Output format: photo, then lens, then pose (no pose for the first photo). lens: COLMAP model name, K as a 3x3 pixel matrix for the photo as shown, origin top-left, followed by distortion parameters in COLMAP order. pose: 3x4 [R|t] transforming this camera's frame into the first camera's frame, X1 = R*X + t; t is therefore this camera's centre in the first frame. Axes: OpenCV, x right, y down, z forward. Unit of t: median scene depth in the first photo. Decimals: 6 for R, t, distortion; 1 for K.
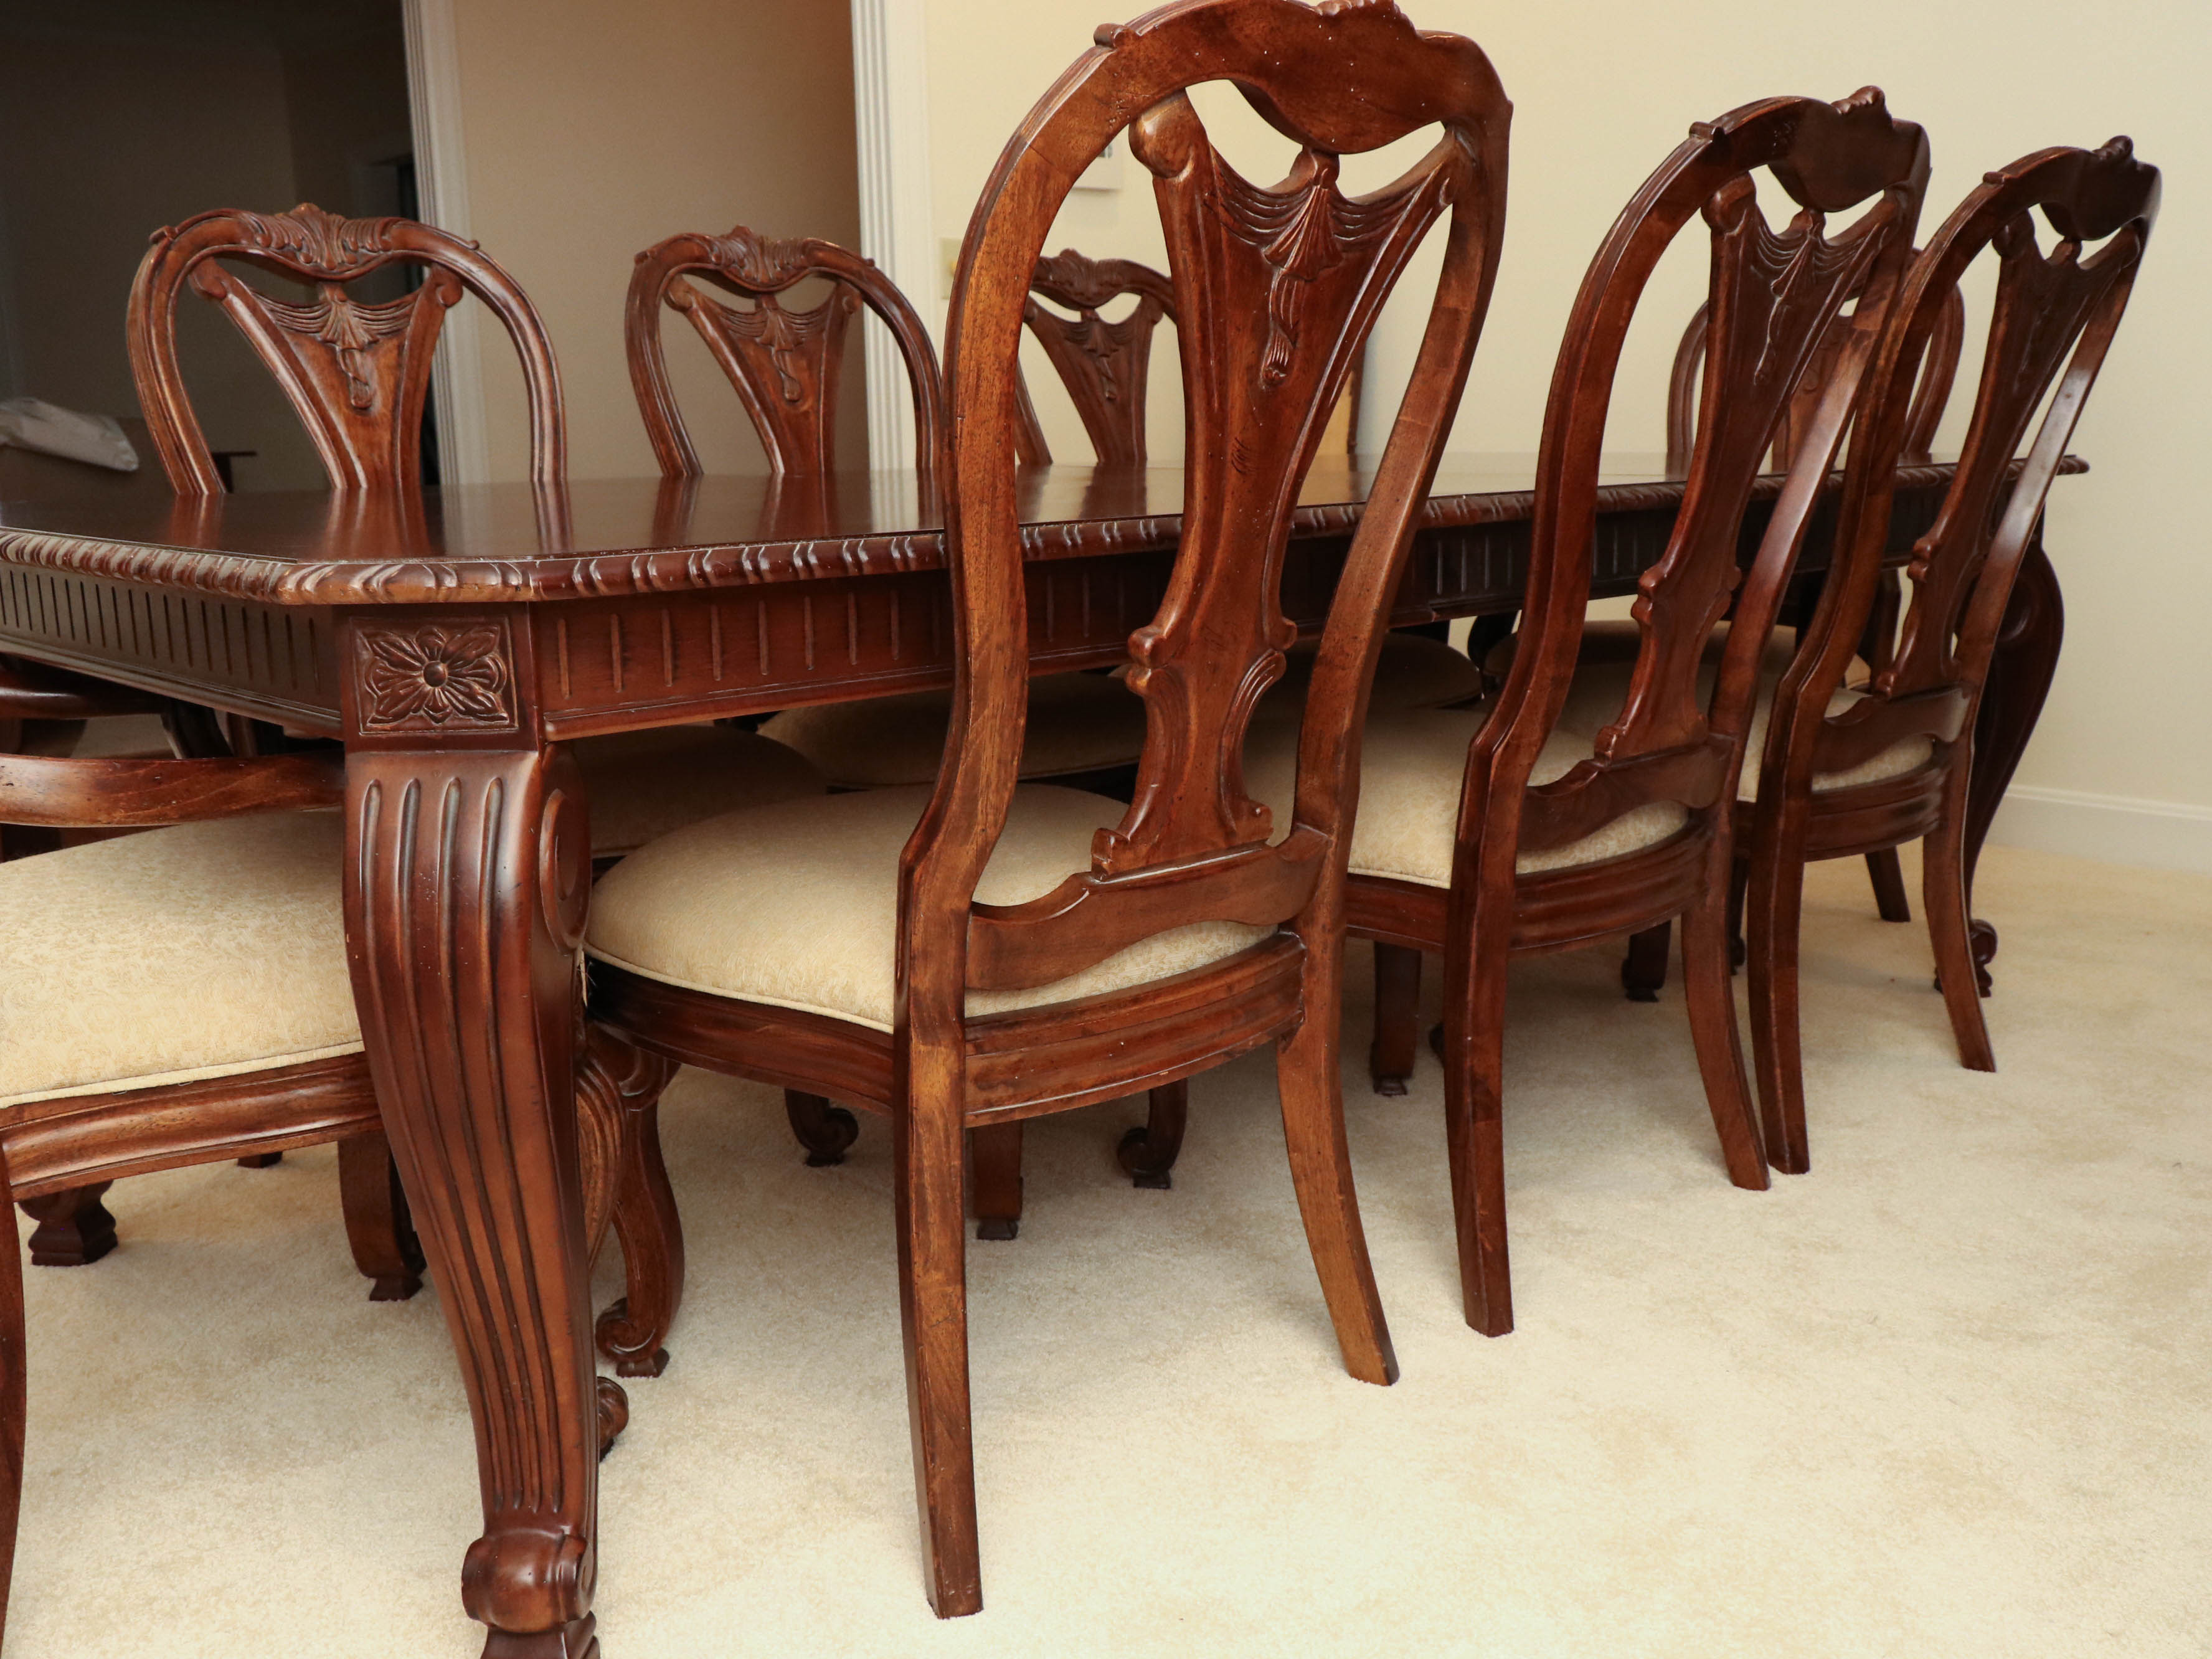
lens RADIAL K [[2022.1, 0, 1104.0], [0, 2022.1, 829.5], [0, 0, 1]] dist [-0.011679, 0.000000]
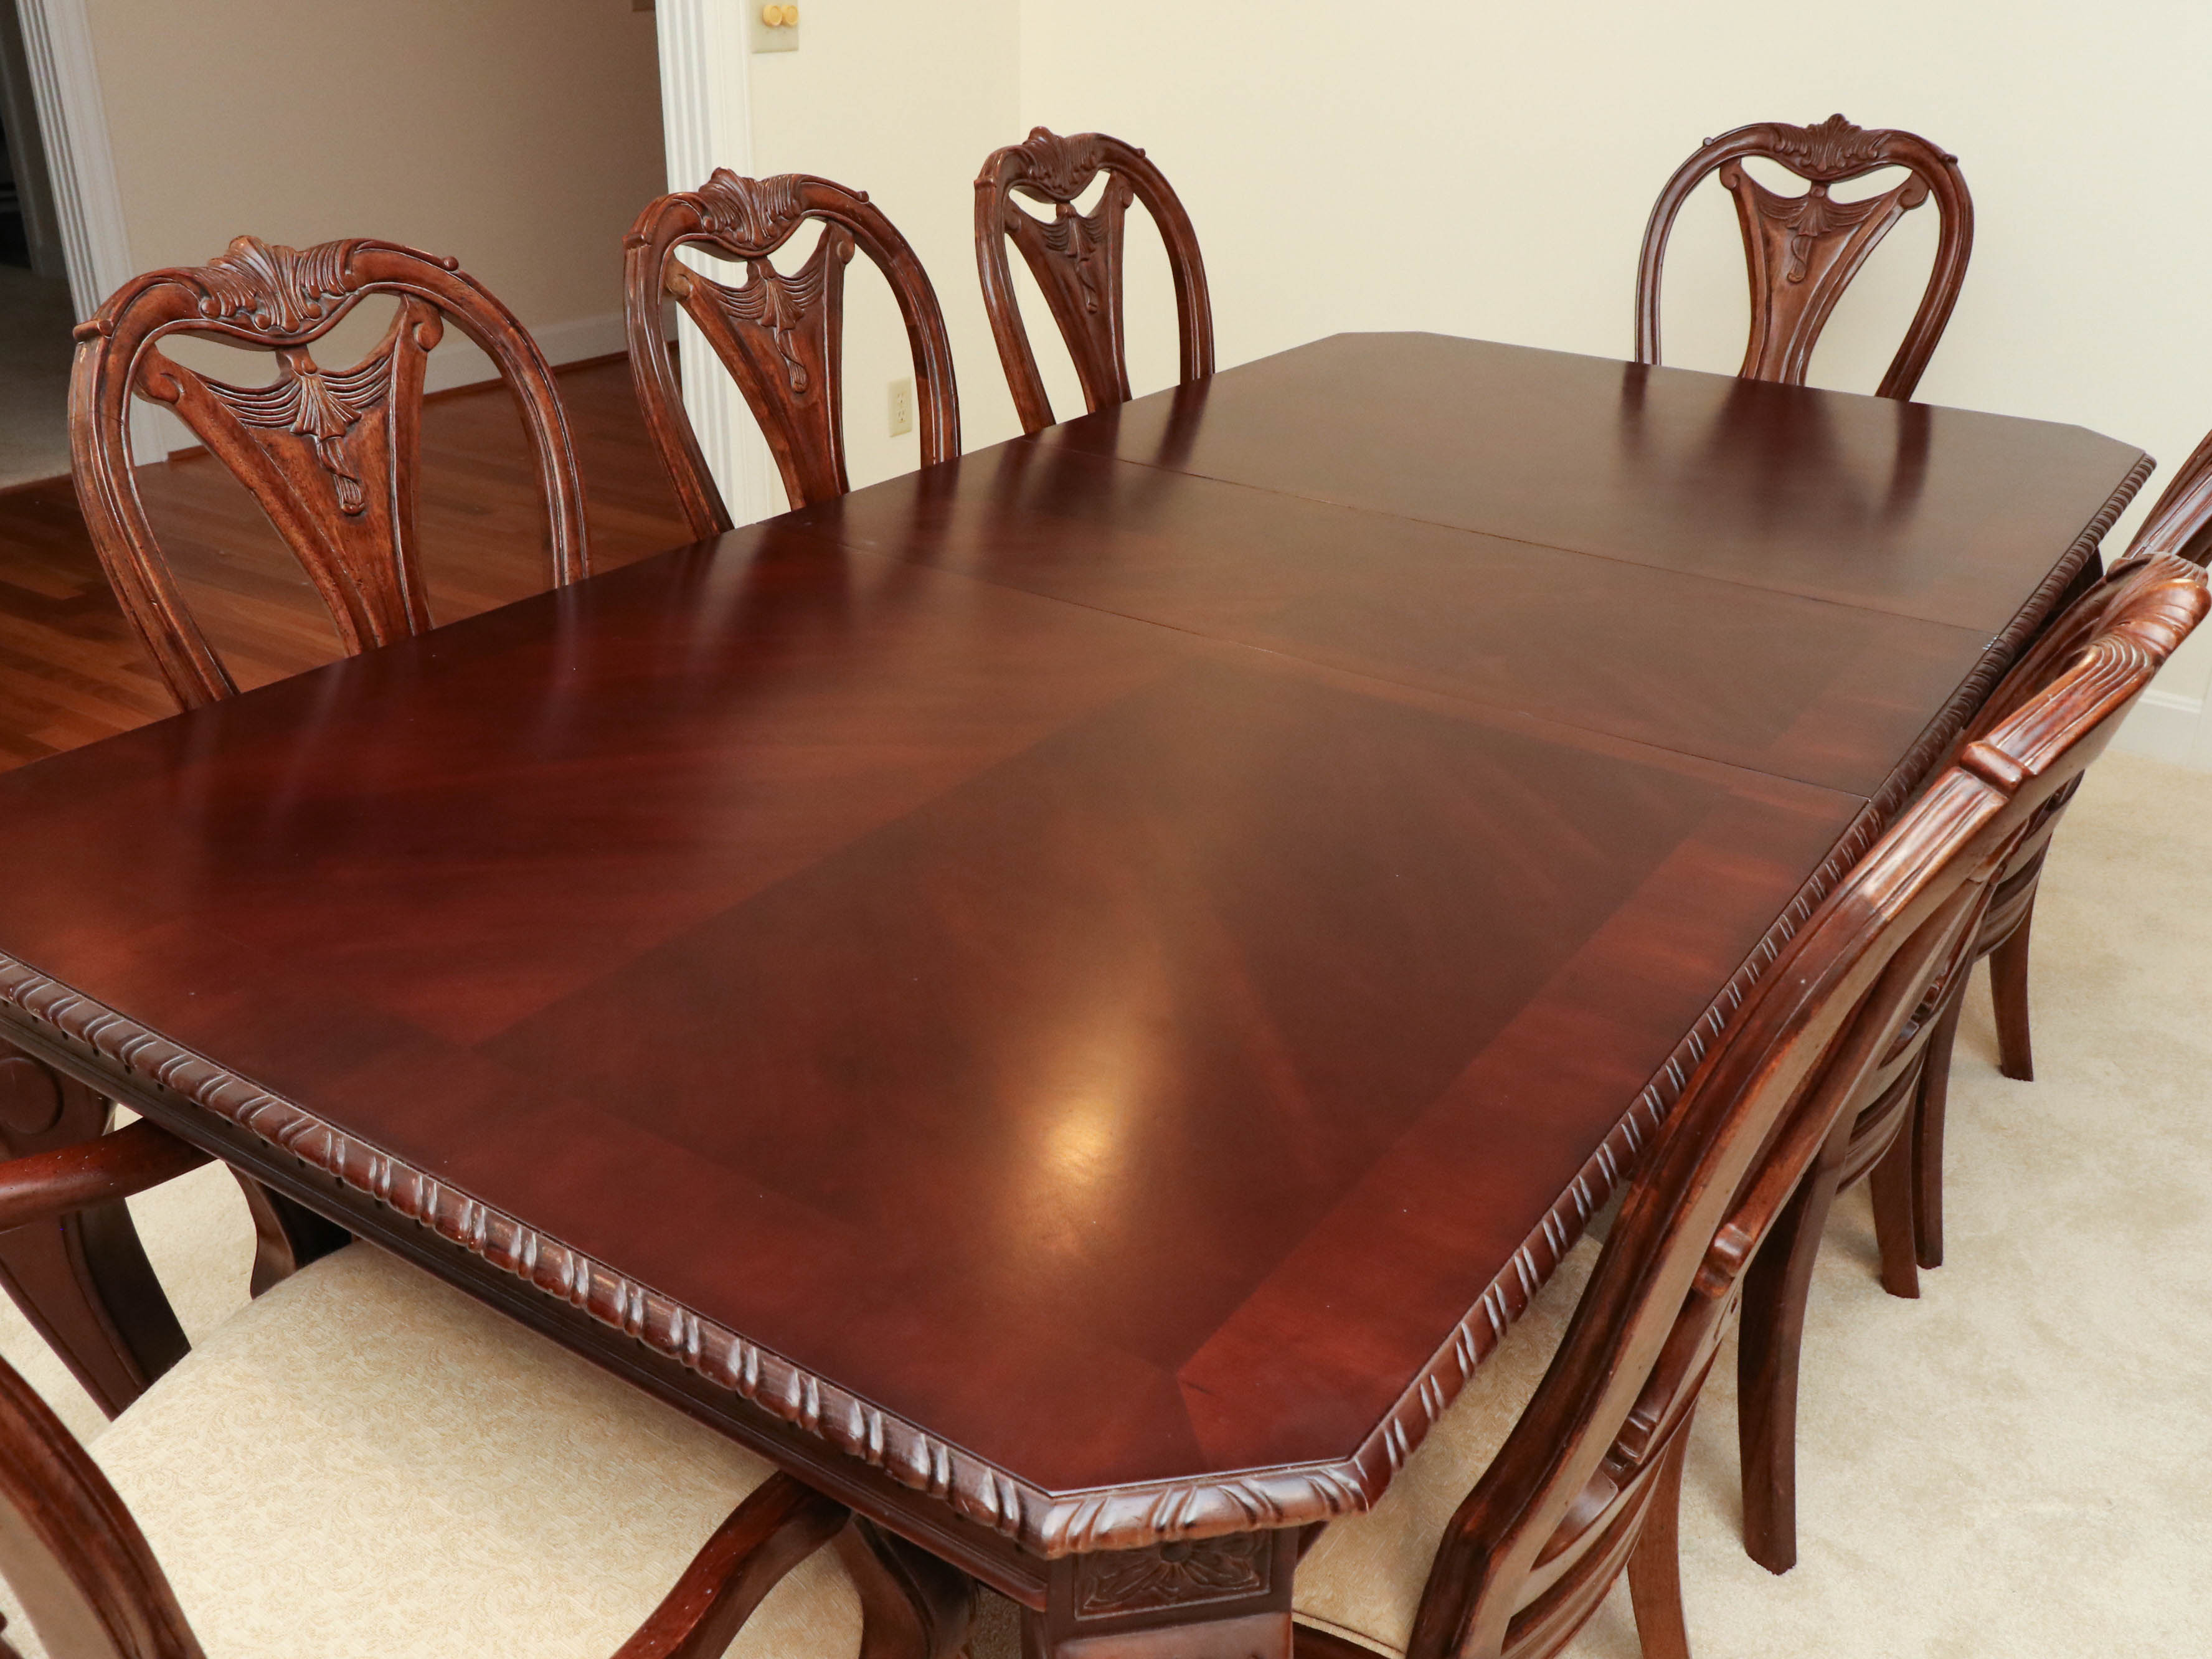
lens RADIAL K [[2022.1, 0, 1099.3], [0, 2022.1, 841.0], [0, 0, 1]] dist [-0.011679, 0.000000]
pose [[0.974821, -0.058577, 0.215158, -0.350862], [0.005055, 0.970437, 0.241302, -0.365545], [-0.222932, -0.234138, 0.946298, 0.223136]]
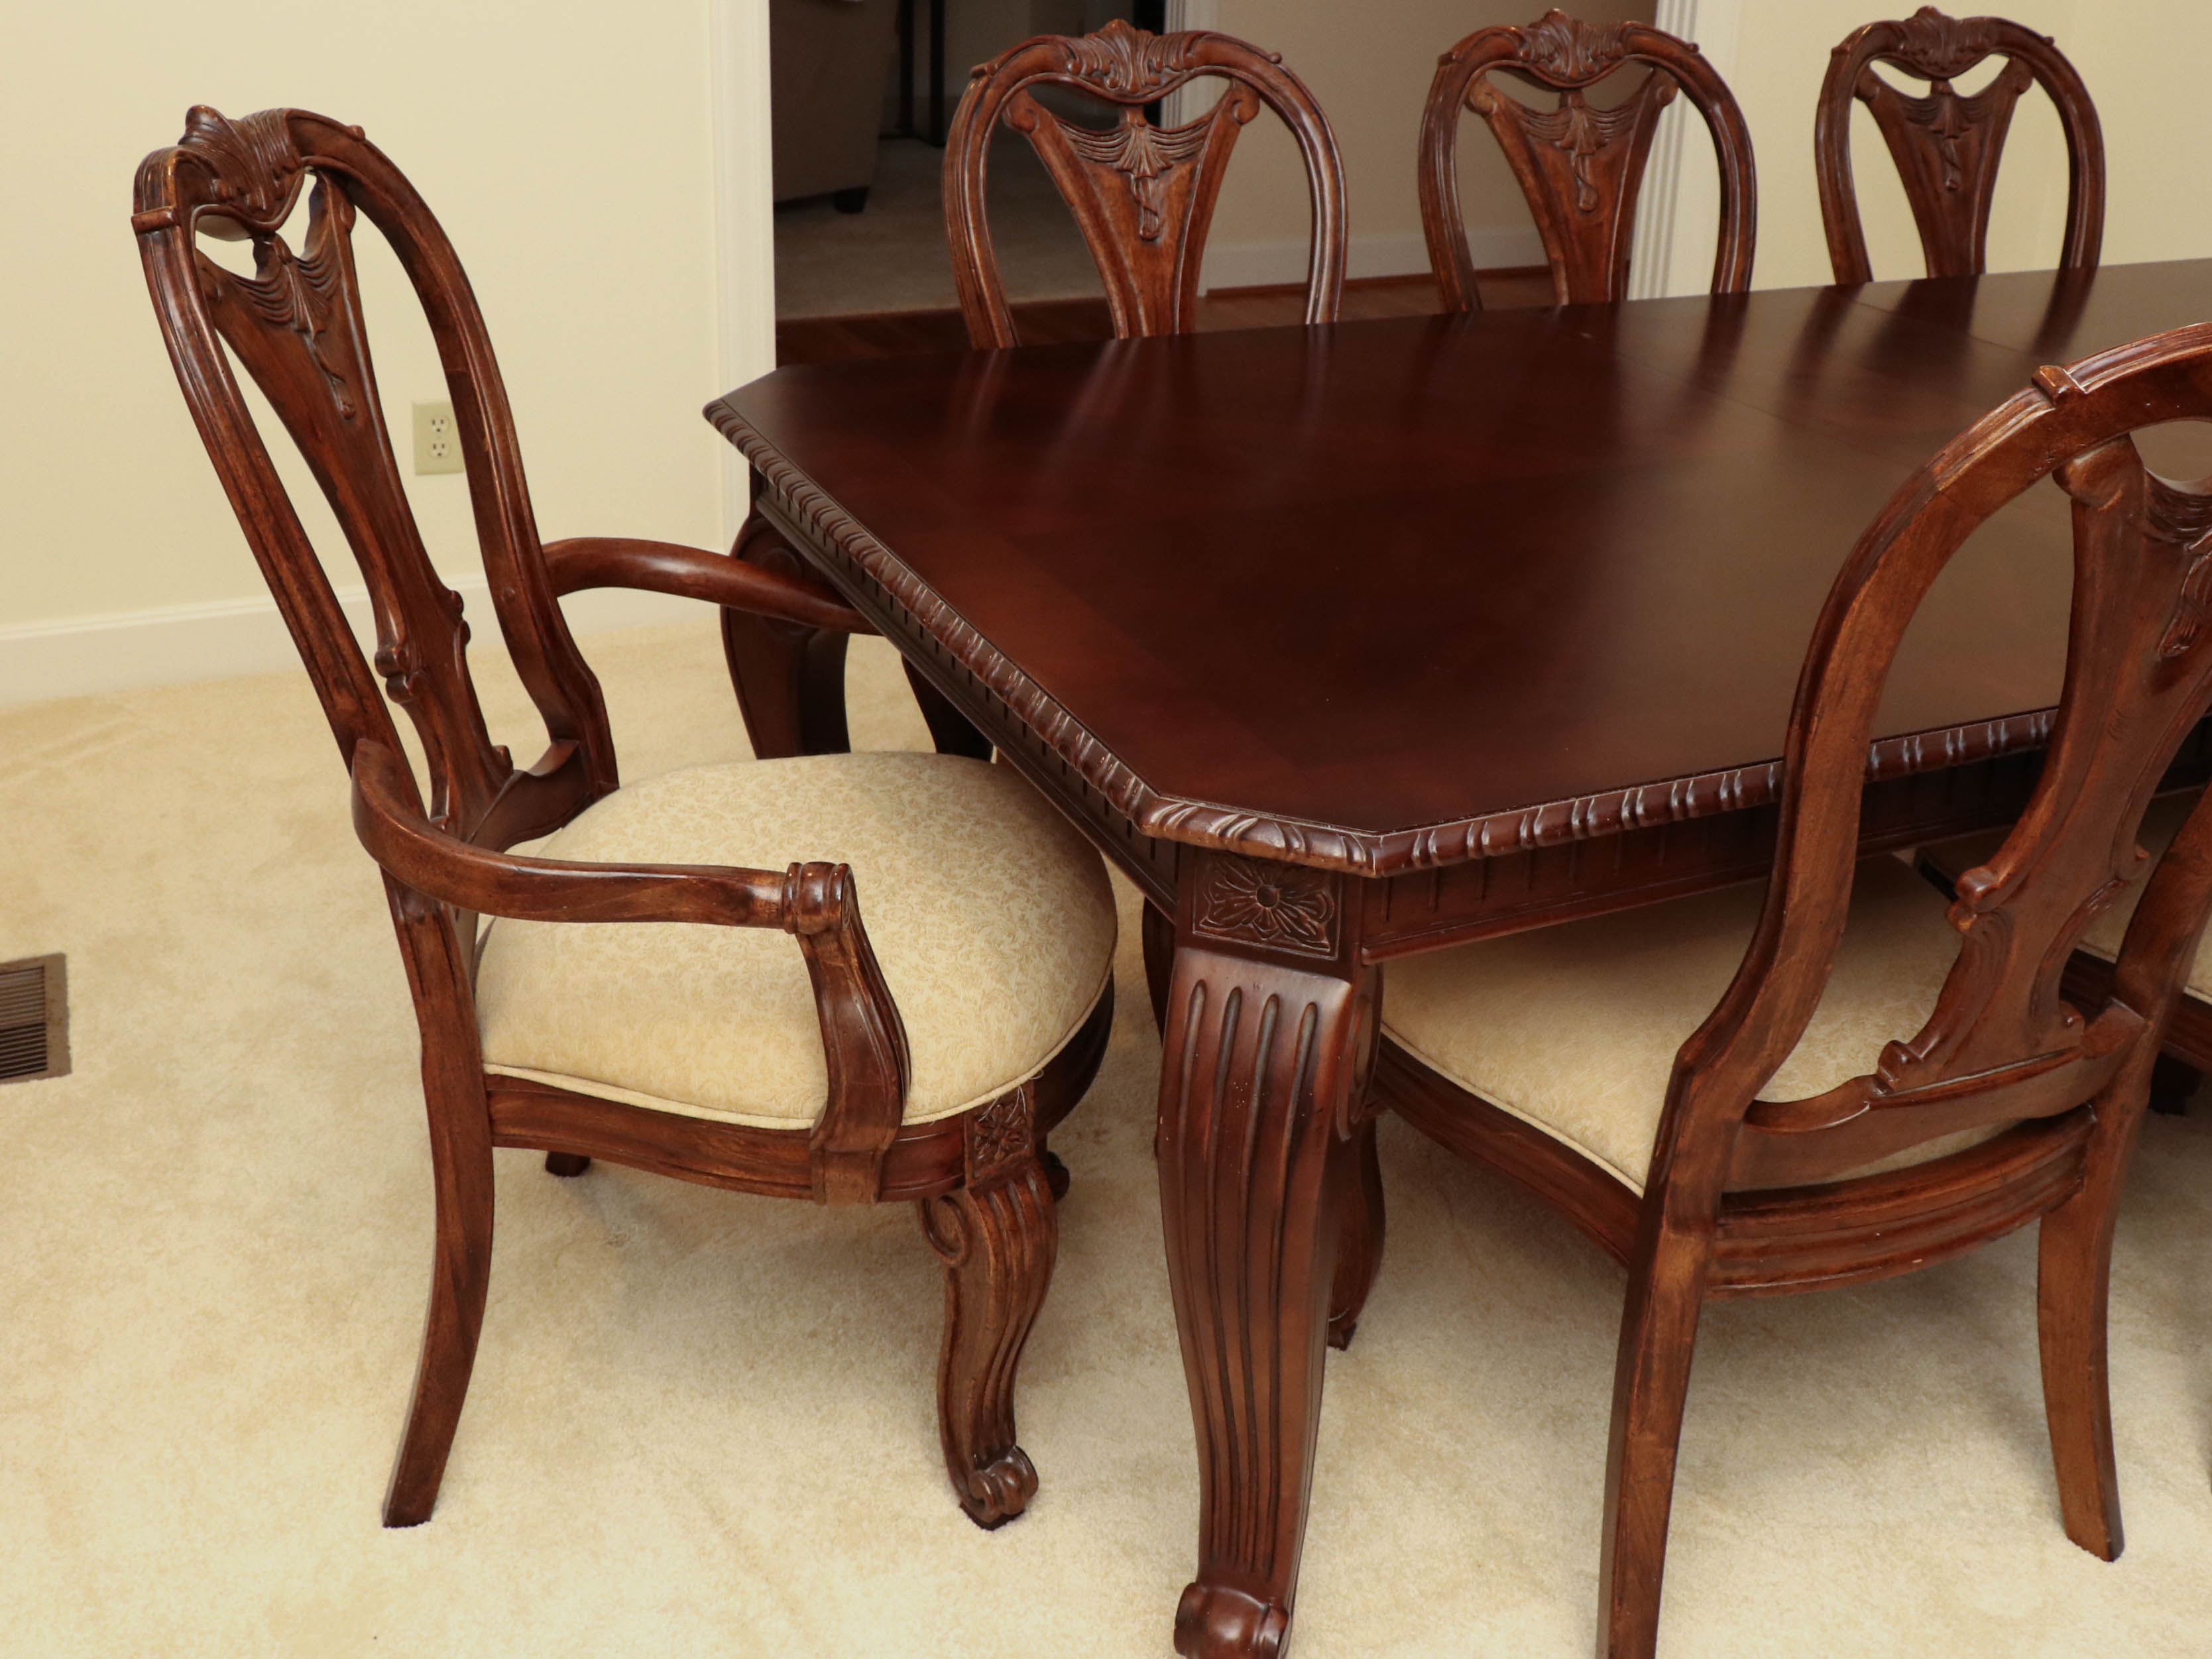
lens RADIAL K [[2288.0, 0, 1063.2], [0, 2288.0, 559.5], [0, 0, 1]] dist [-0.011754, 0.000000]
pose [[0.941808, 0.146993, -0.302308, -0.065027], [-0.108164, 0.984013, 0.141489, -0.279166], [0.318272, -0.100556, 0.942651, -0.100782]]
